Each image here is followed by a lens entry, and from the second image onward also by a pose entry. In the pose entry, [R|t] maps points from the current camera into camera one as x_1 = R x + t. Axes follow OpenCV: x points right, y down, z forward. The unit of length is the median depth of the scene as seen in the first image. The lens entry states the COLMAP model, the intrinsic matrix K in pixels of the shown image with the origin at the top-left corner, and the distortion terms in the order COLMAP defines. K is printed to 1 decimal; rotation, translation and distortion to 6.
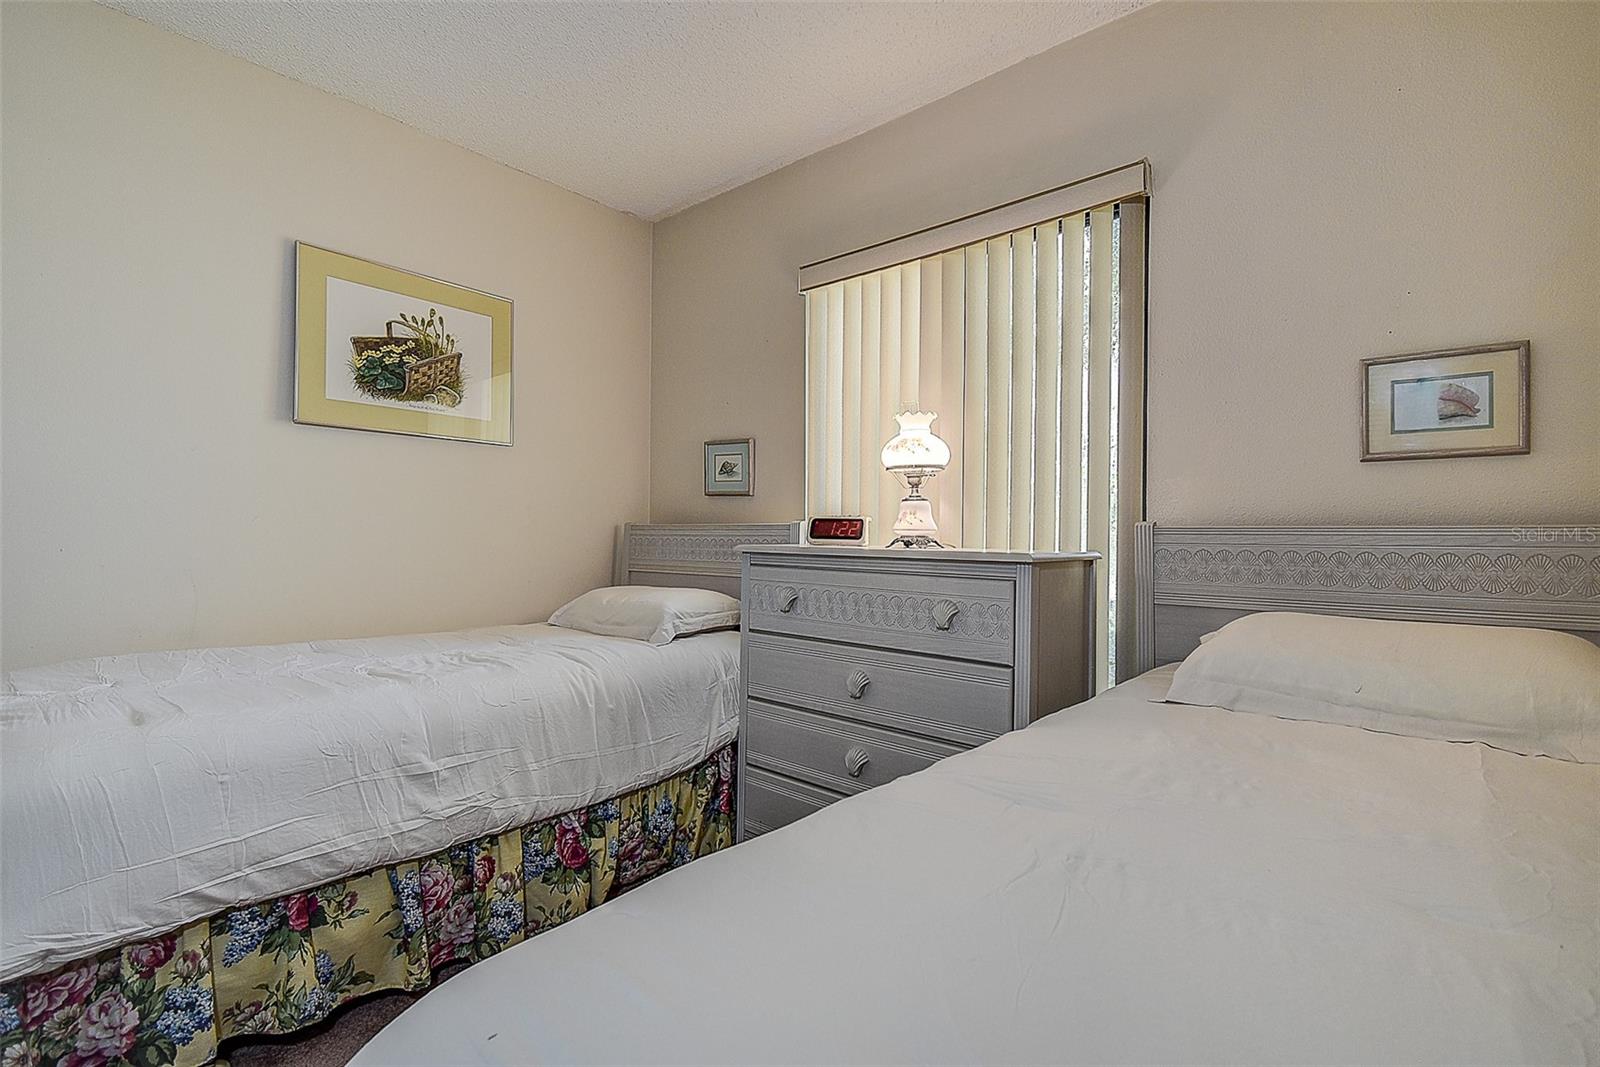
lens RADIAL K [[730.0, 0, 804.1], [0, 730.0, 534.6], [0, 0, 1]] dist [-0.002886, -0.008919]
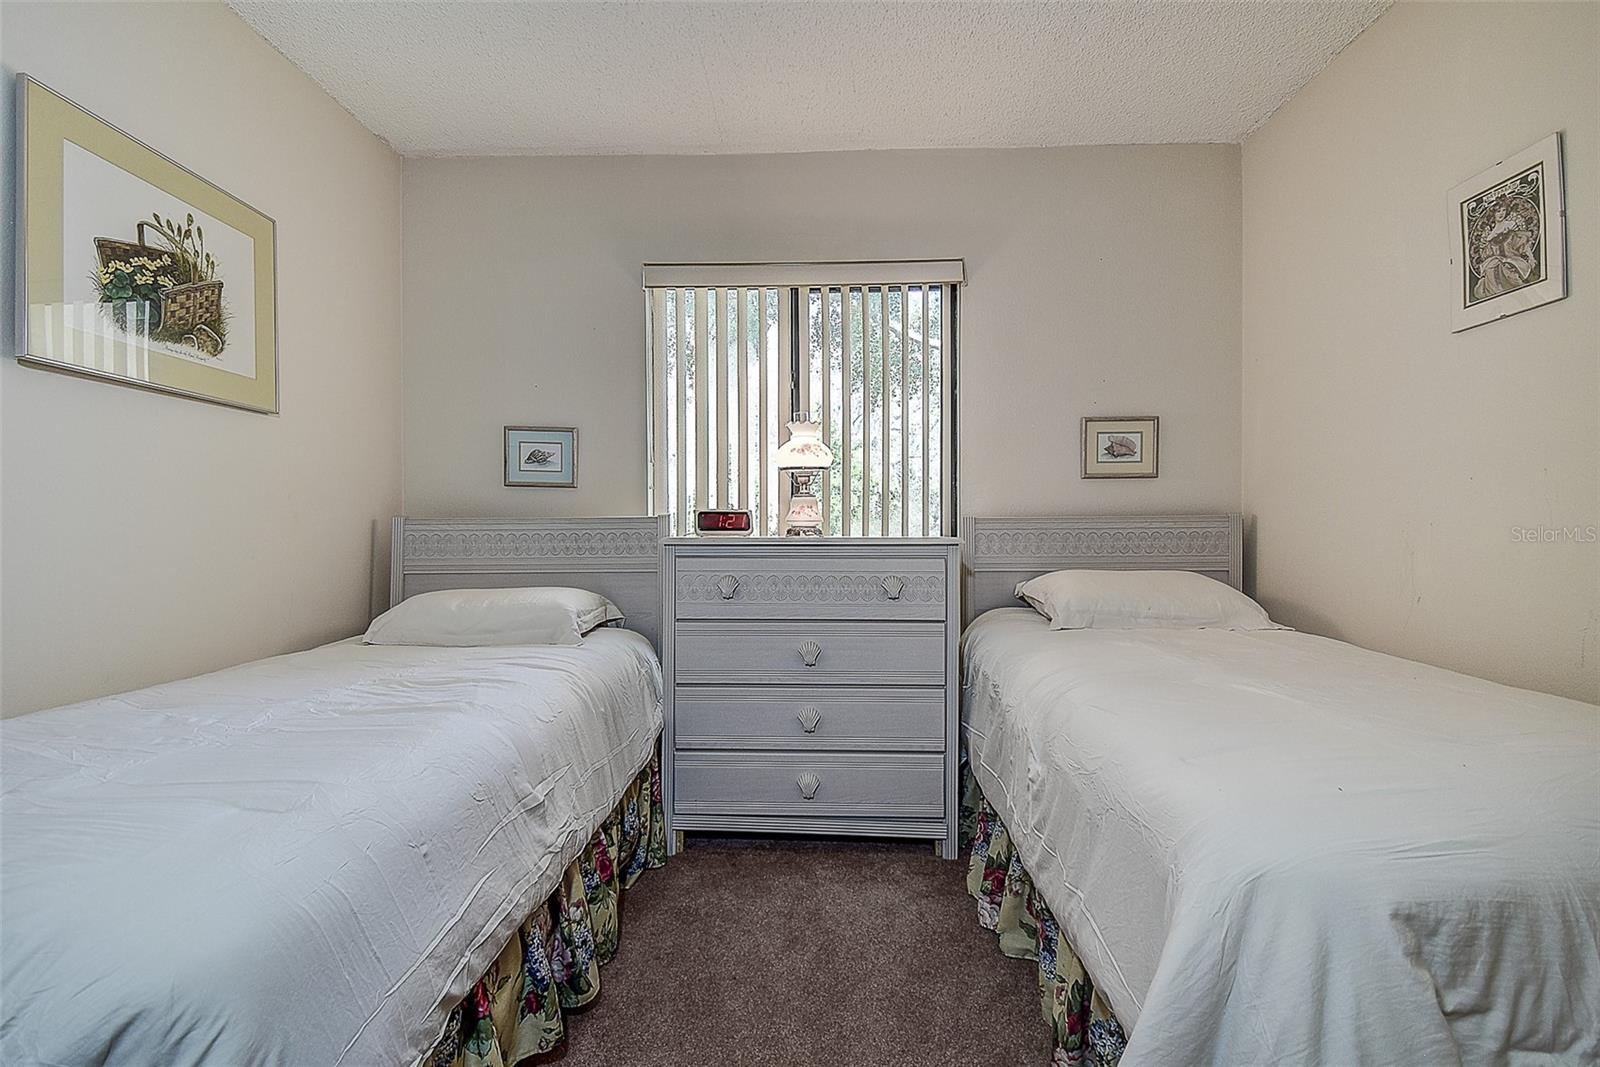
lens RADIAL K [[730.0, 0, 815.4], [0, 730.0, 533.7], [0, 0, 1]] dist [-0.002886, -0.008919]
pose [[0.765960, -0.018401, 0.642625, -0.527650], [0.011198, 0.999821, 0.015282, -0.004050], [-0.642791, -0.004509, 0.766028, 0.075600]]
